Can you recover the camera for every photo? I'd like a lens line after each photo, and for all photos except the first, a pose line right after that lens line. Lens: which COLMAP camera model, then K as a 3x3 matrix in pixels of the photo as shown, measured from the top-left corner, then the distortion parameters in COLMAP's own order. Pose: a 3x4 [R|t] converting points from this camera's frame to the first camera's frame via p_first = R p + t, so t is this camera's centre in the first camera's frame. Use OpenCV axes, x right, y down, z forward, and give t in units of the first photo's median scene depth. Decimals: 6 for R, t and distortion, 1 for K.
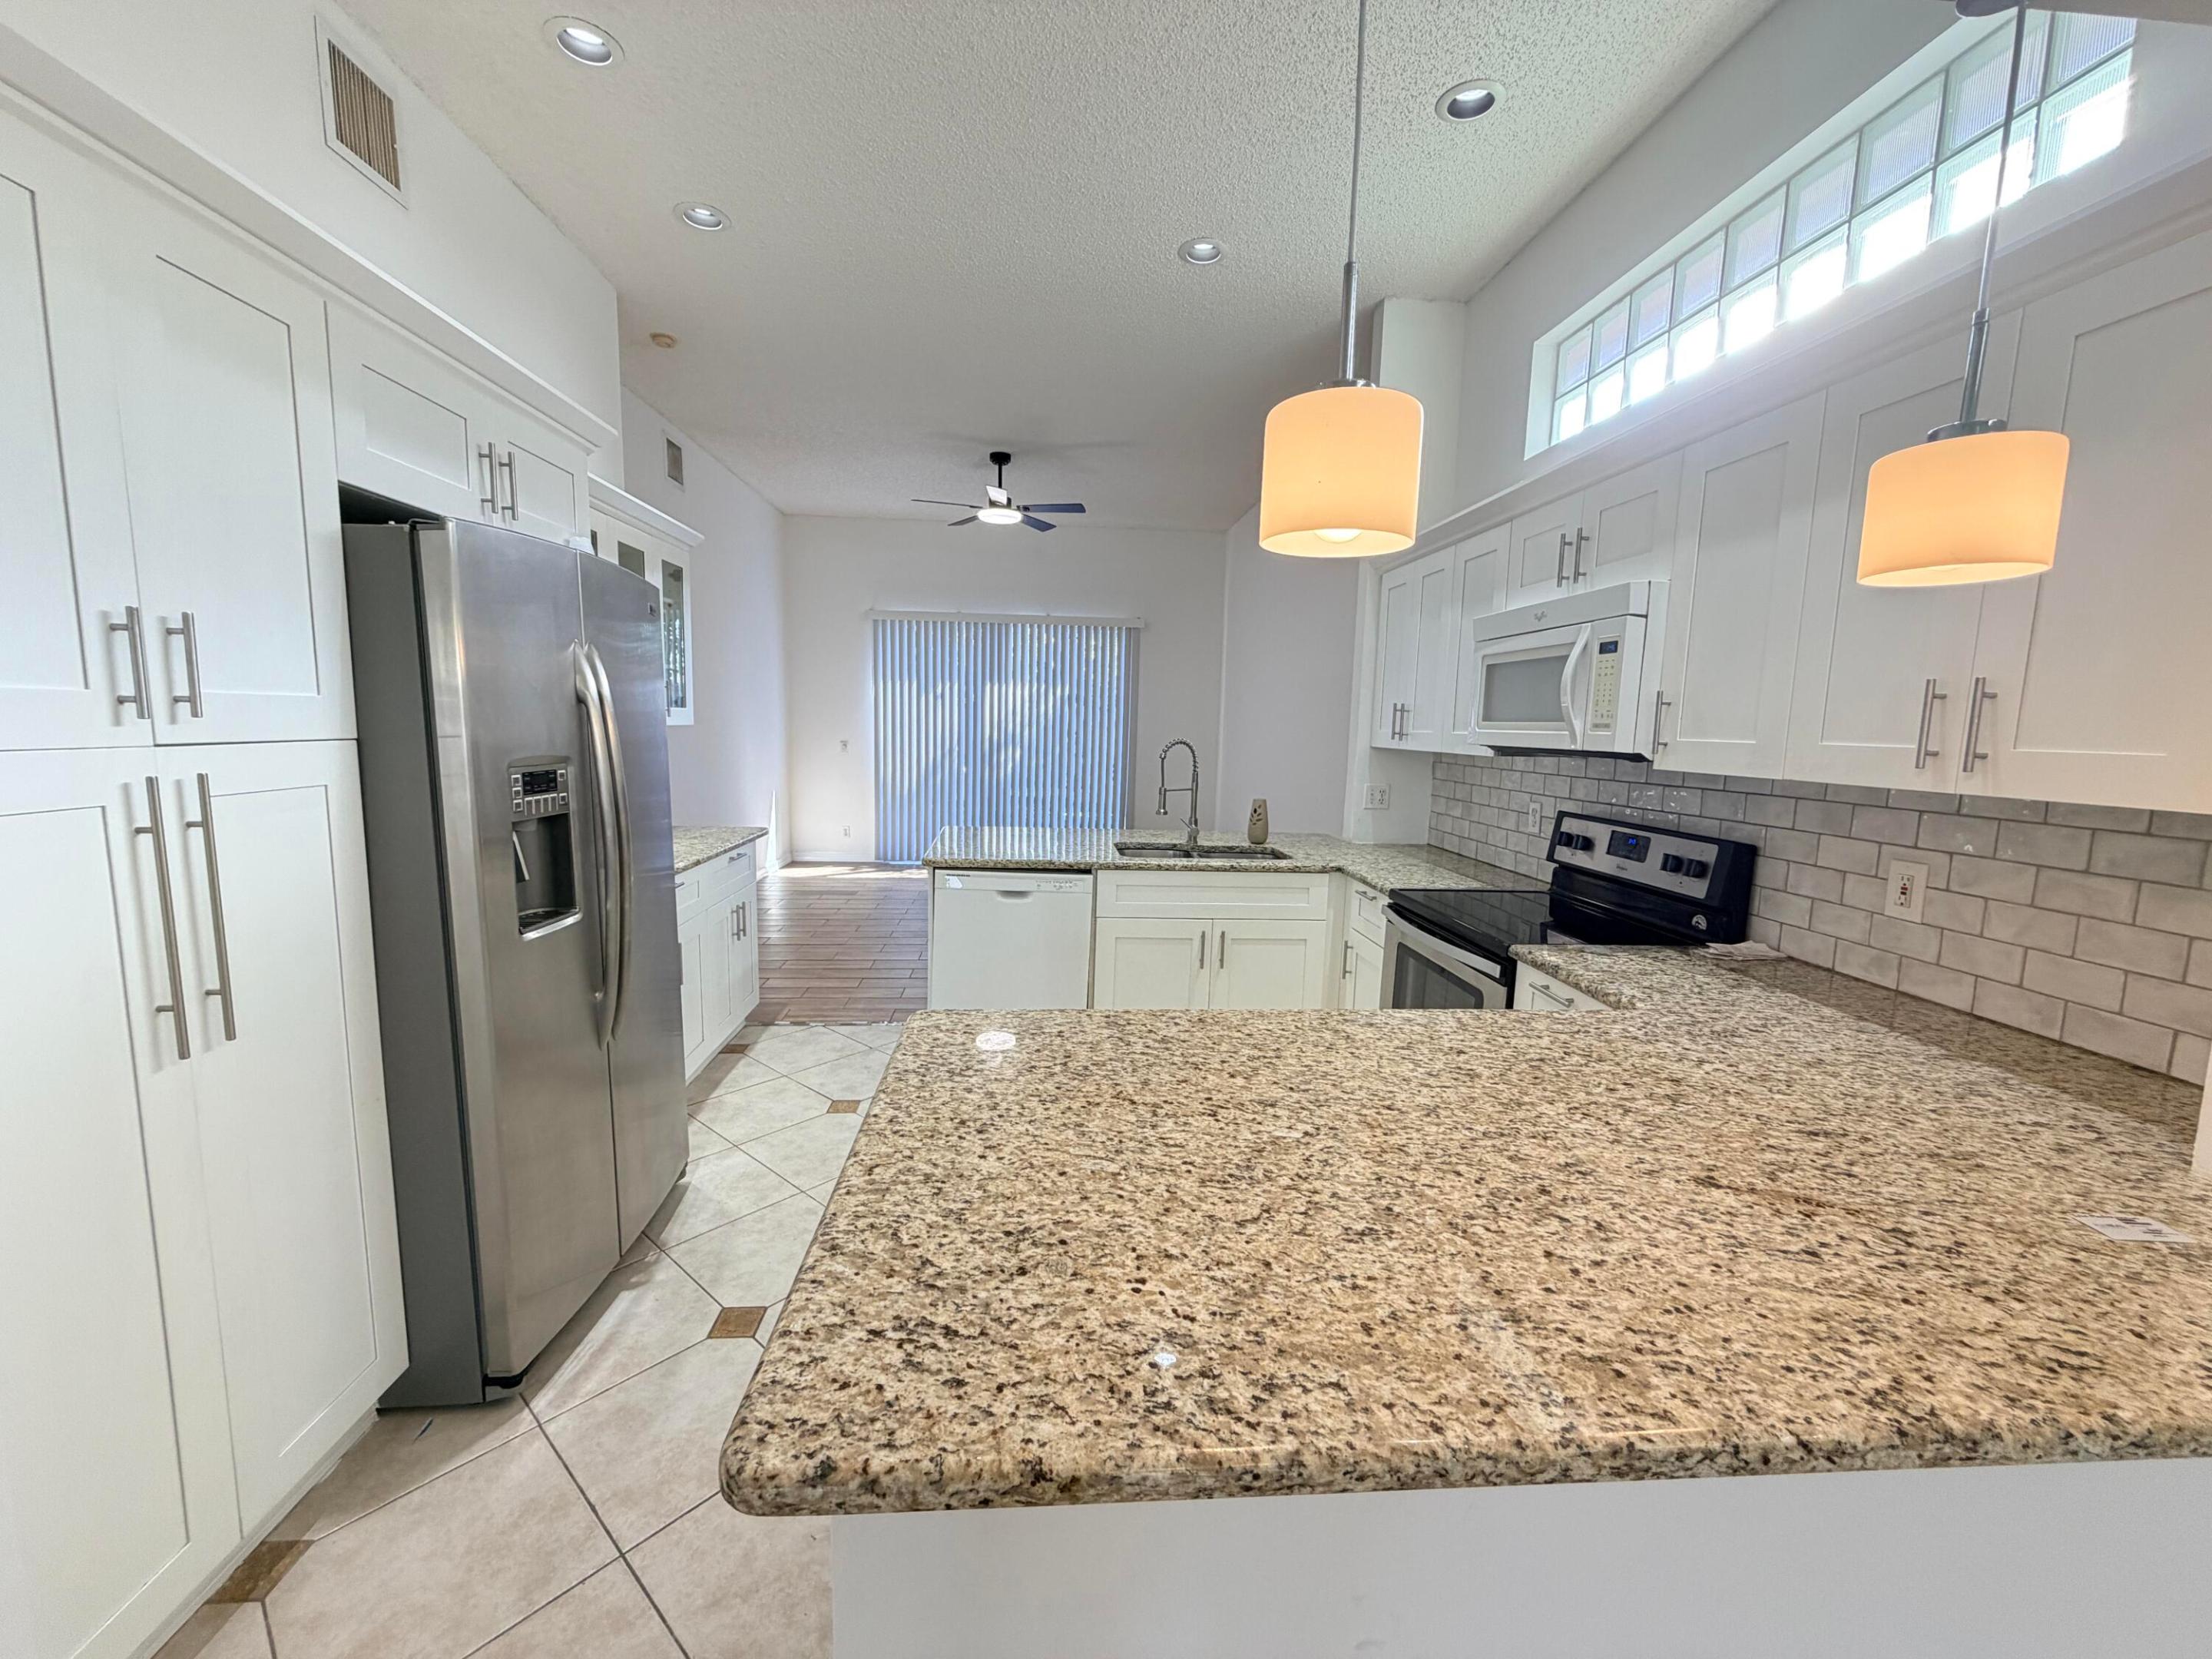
lens RADIAL K [[883.5, 0, 1101.1], [0, 883.5, 831.4], [0, 0, 1]] dist [0.000427, 0.000285]
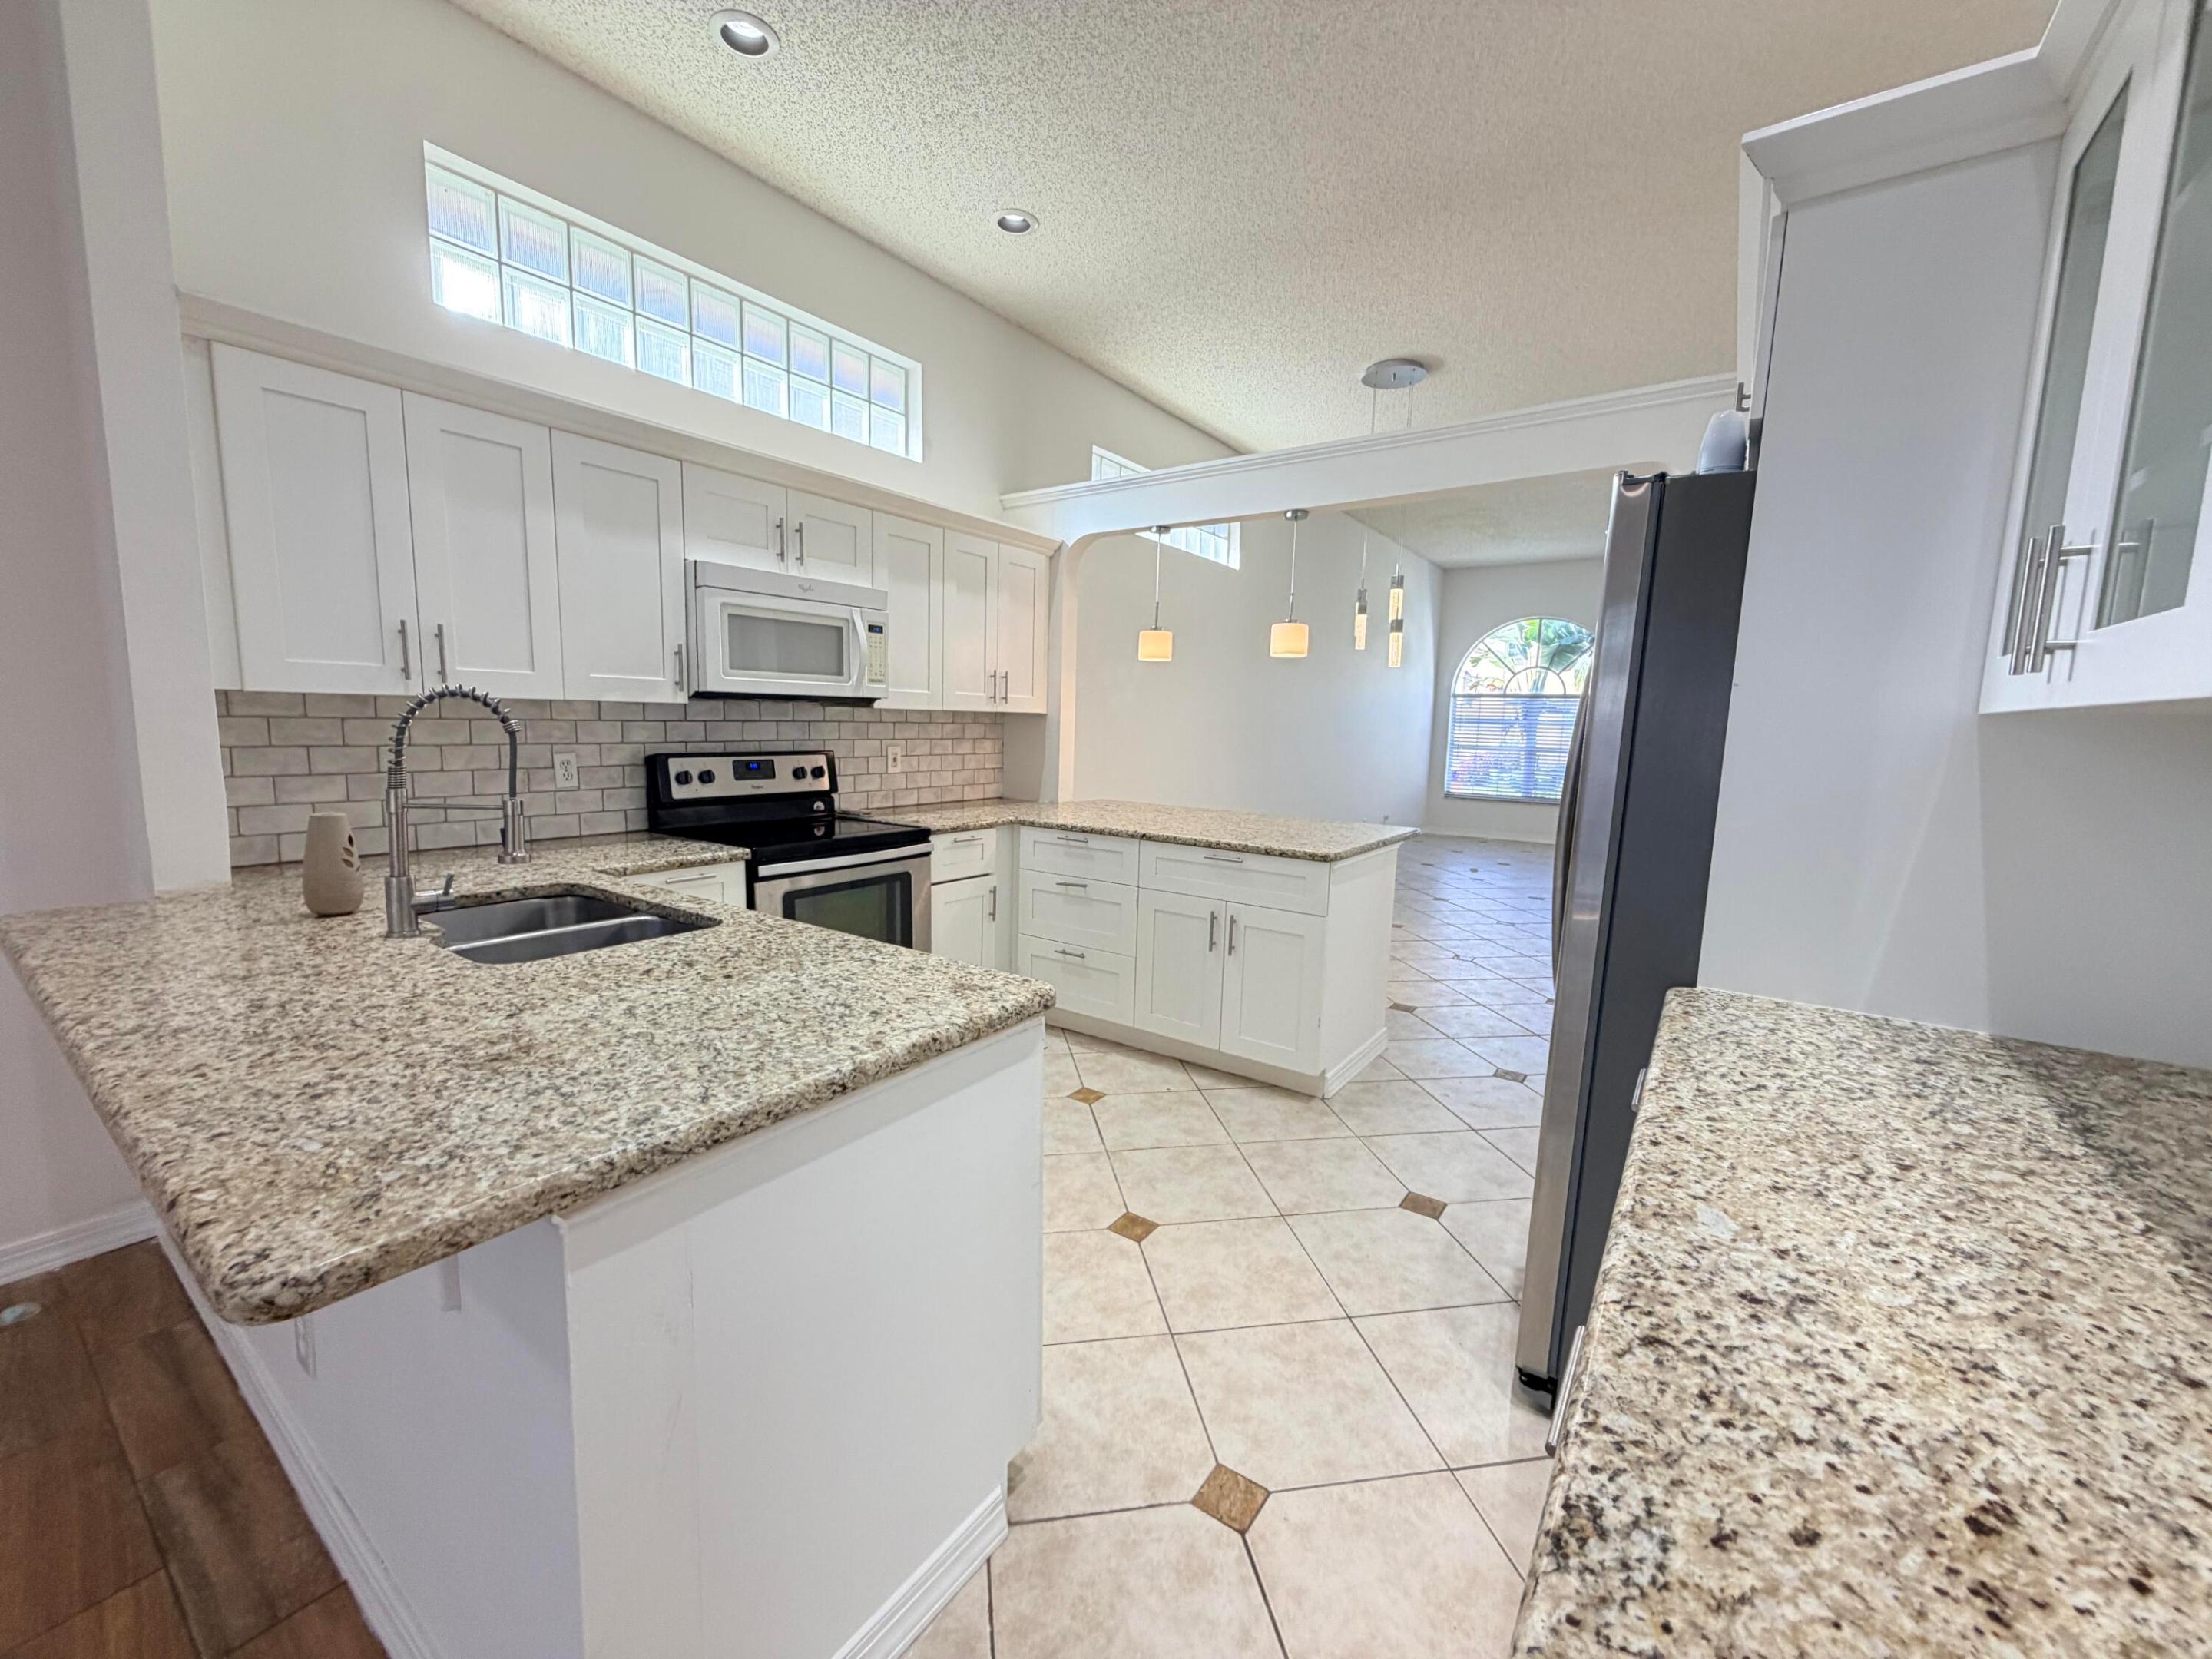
lens RADIAL K [[883.5, 0, 1097.1], [0, 883.5, 831.6], [0, 0, 1]] dist [0.000427, 0.000285]
pose [[-0.765701, -0.123553, 0.631219, -0.620738], [0.038208, 0.970907, 0.236390, -0.183845], [-0.642061, 0.205122, -0.738703, 1.674780]]
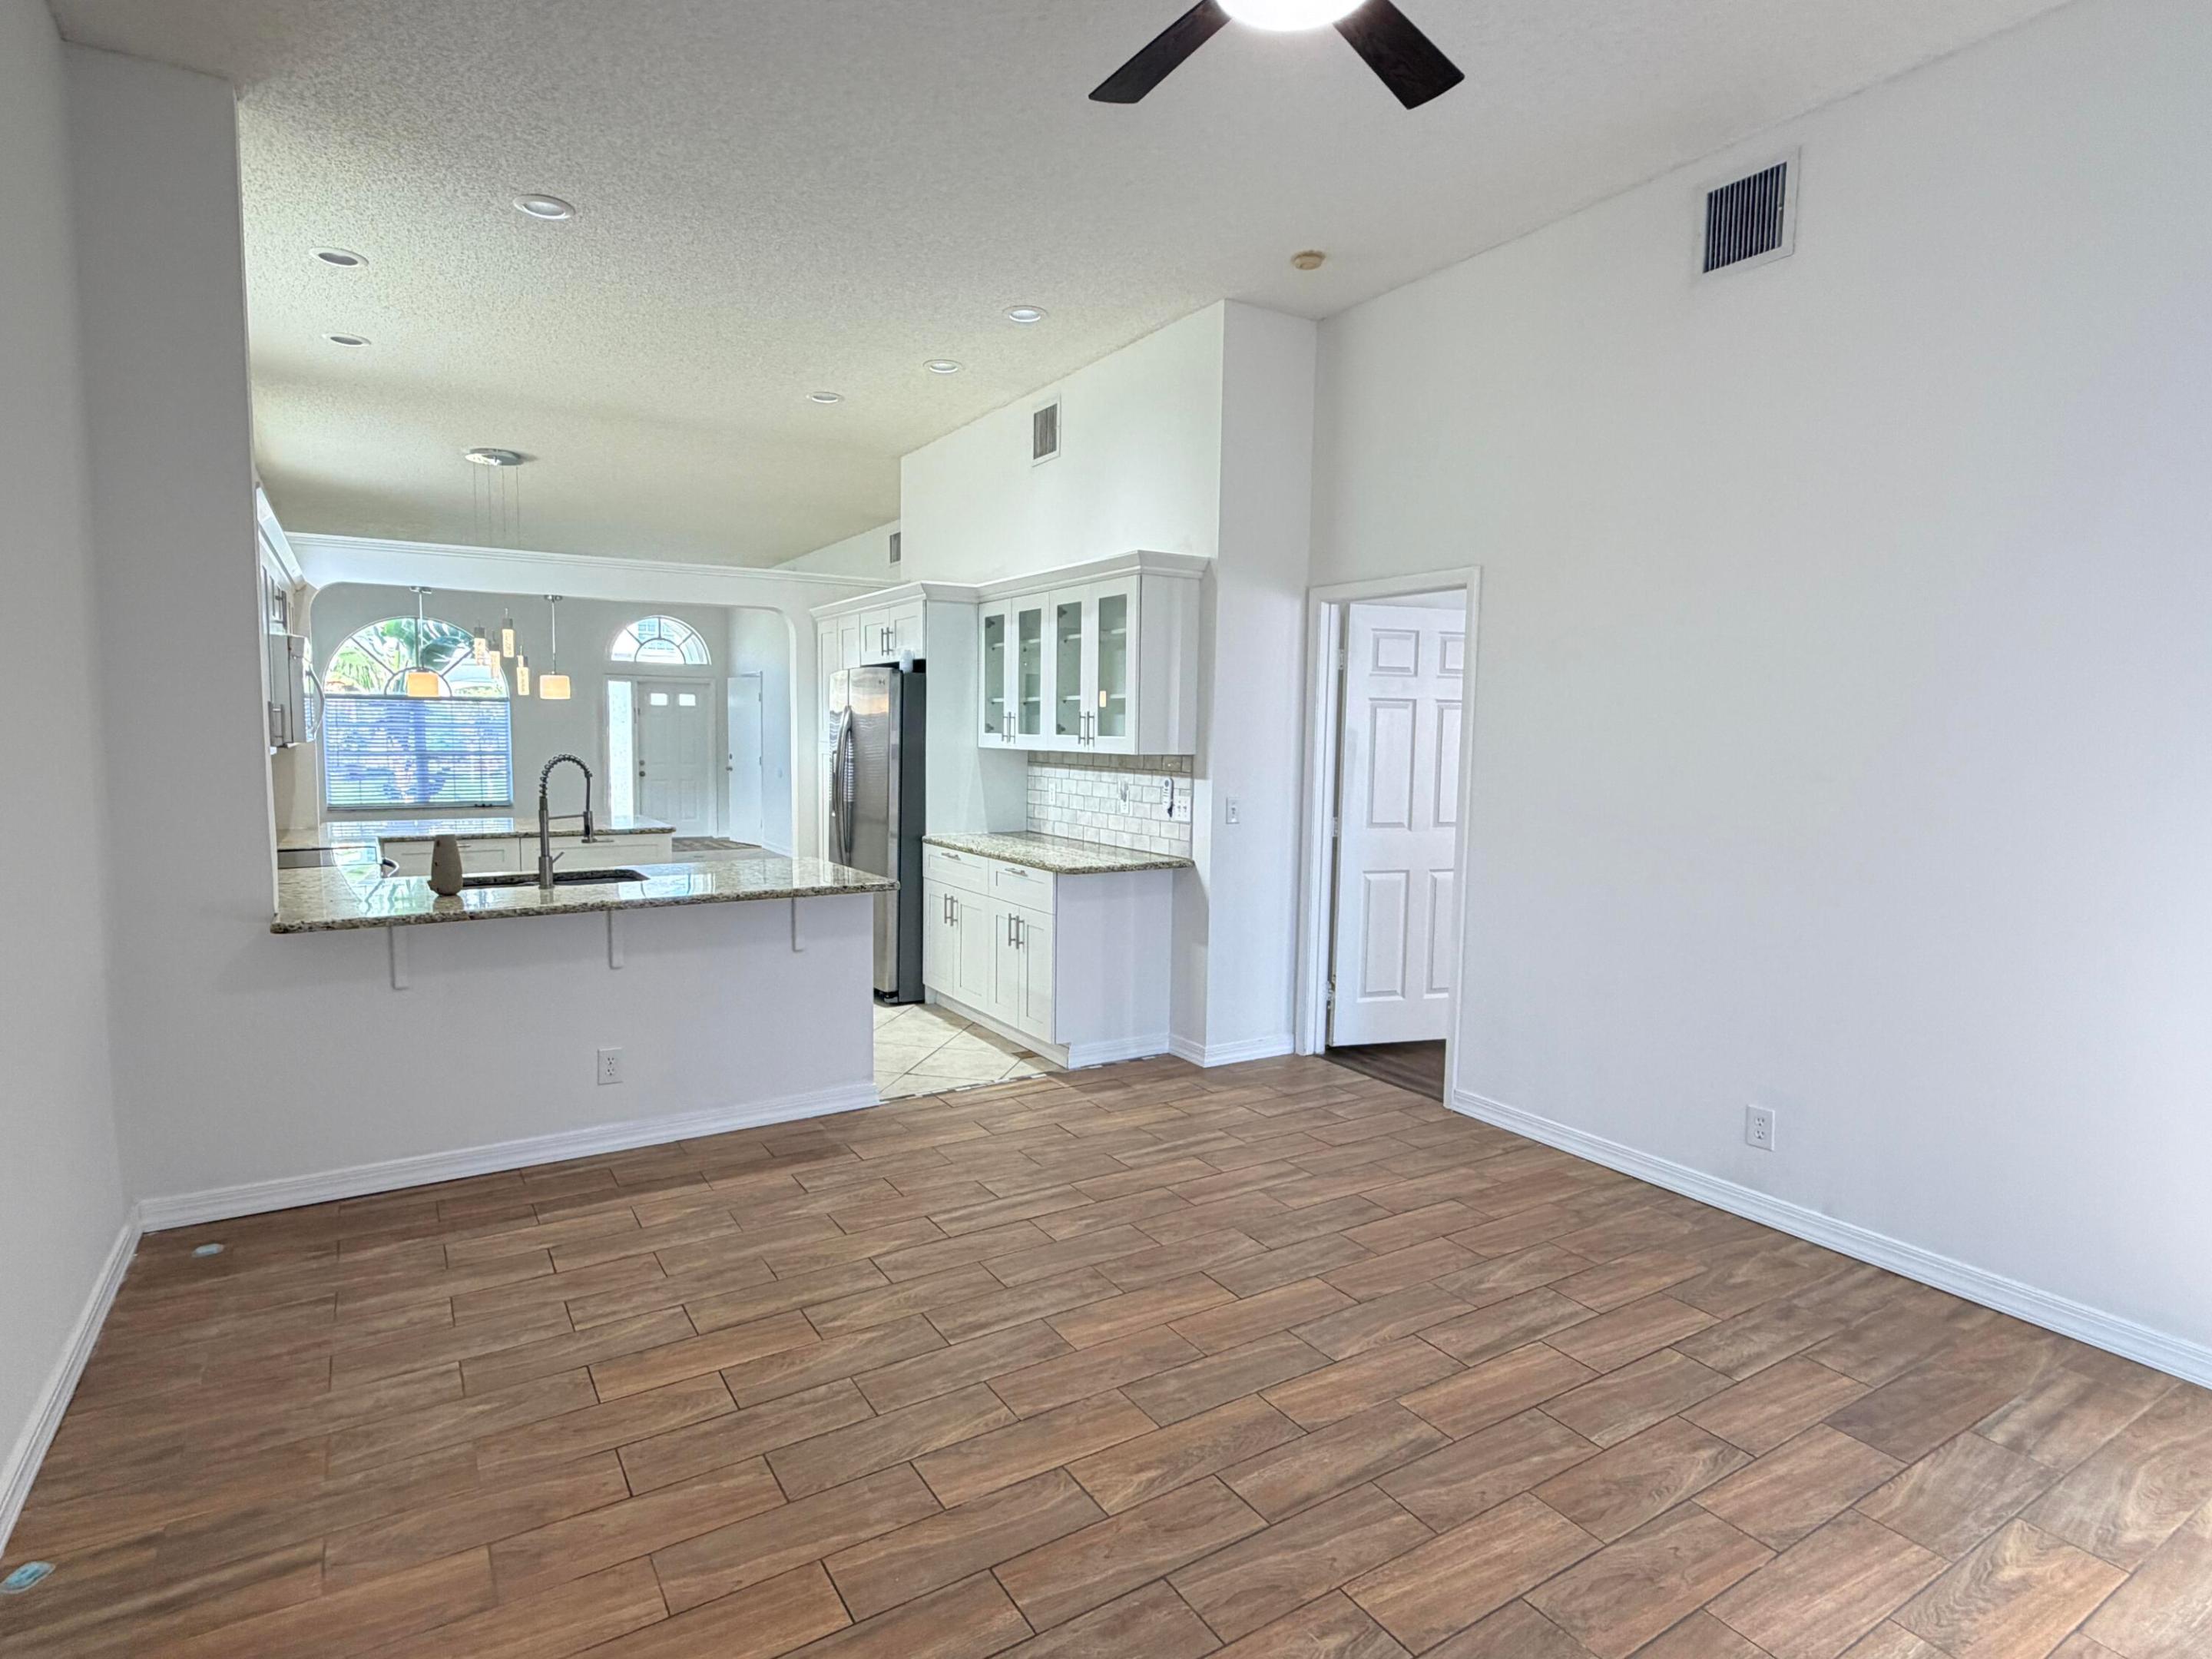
lens RADIAL K [[1174.9, 0, 1103.2], [0, 1174.9, 834.4], [0, 0, 1]] dist [0.001744, -0.000452]
pose [[-0.883165, 0.007623, -0.469001, 0.260138], [-0.092145, 0.977566, 0.189406, -0.430867], [0.459923, 0.210492, -0.862649, 3.303608]]
